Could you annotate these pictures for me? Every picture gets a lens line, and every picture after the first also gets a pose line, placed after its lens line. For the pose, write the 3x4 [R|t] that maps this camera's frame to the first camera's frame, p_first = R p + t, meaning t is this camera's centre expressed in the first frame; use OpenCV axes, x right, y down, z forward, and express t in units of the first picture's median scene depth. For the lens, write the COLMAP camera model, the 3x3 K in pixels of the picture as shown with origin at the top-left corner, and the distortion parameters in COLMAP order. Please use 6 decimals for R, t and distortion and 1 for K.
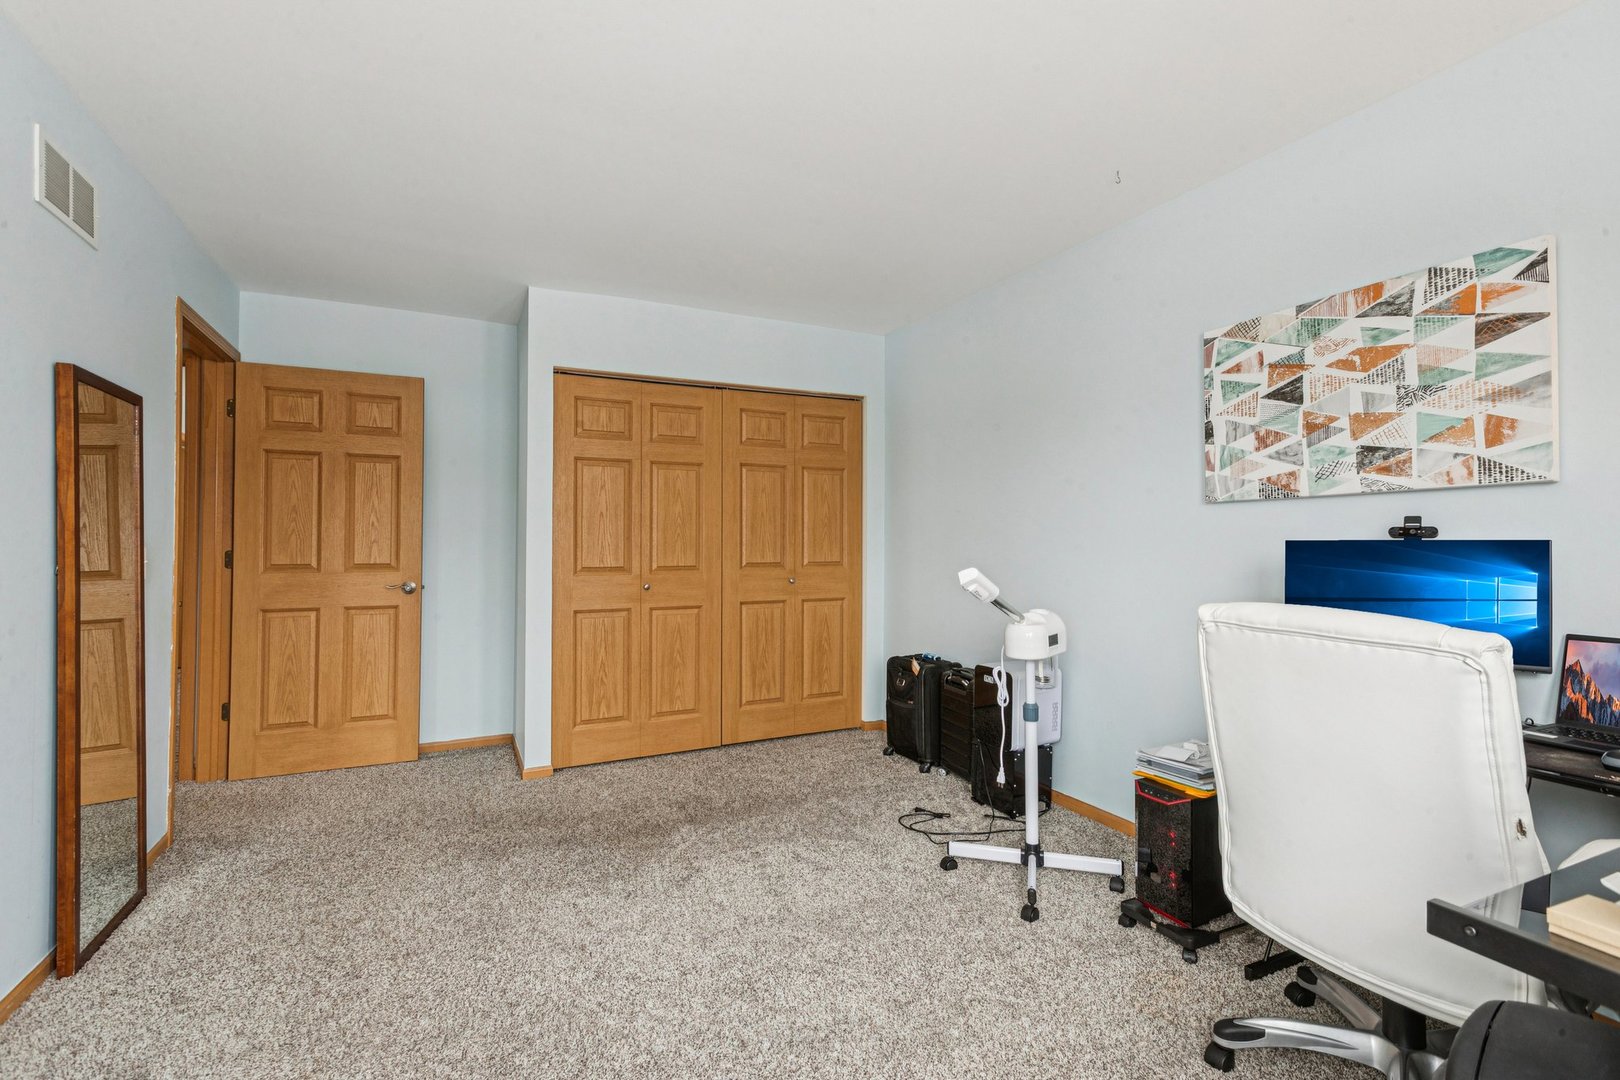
lens RADIAL K [[734.8, 0, 807.6], [0, 734.8, 542.2], [0, 0, 1]] dist [0.000782, 0.000101]
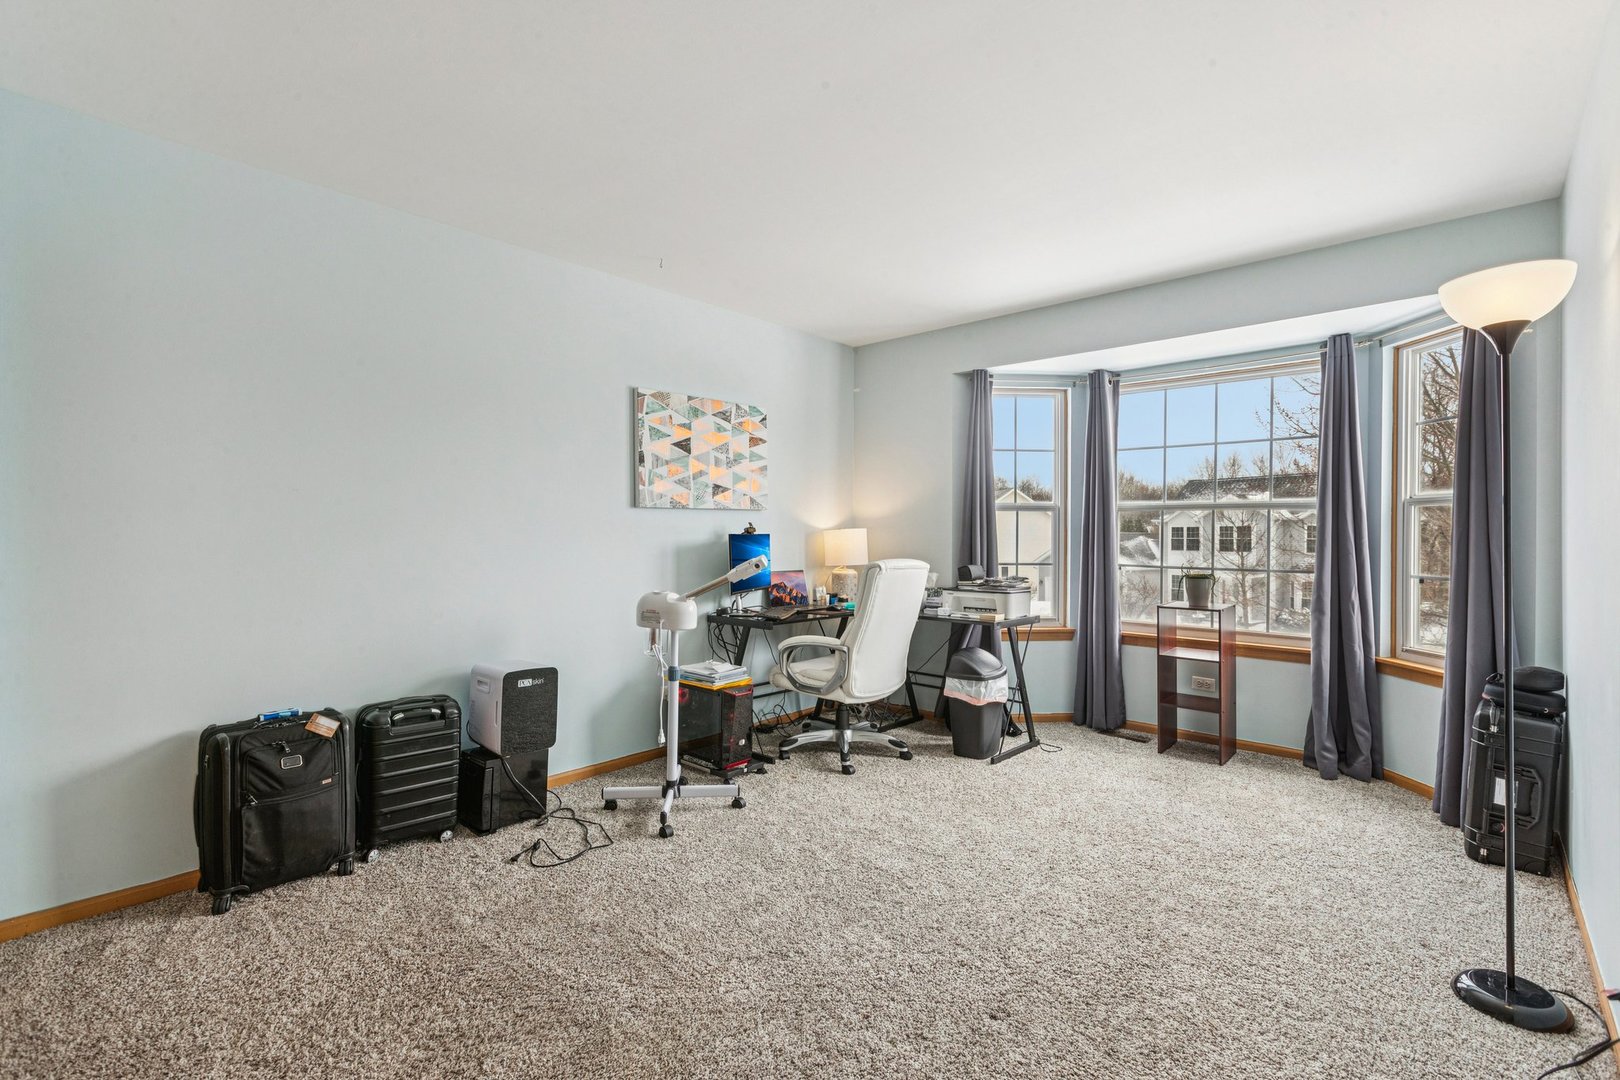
lens RADIAL K [[734.8, 0, 809.8], [0, 734.8, 535.6], [0, 0, 1]] dist [0.000782, 0.000101]
pose [[-0.371440, 0.001959, 0.928455, -1.013236], [0.002112, 0.999997, -0.001265, 0.003880], [-0.928454, 0.001491, -0.371444, 1.373338]]
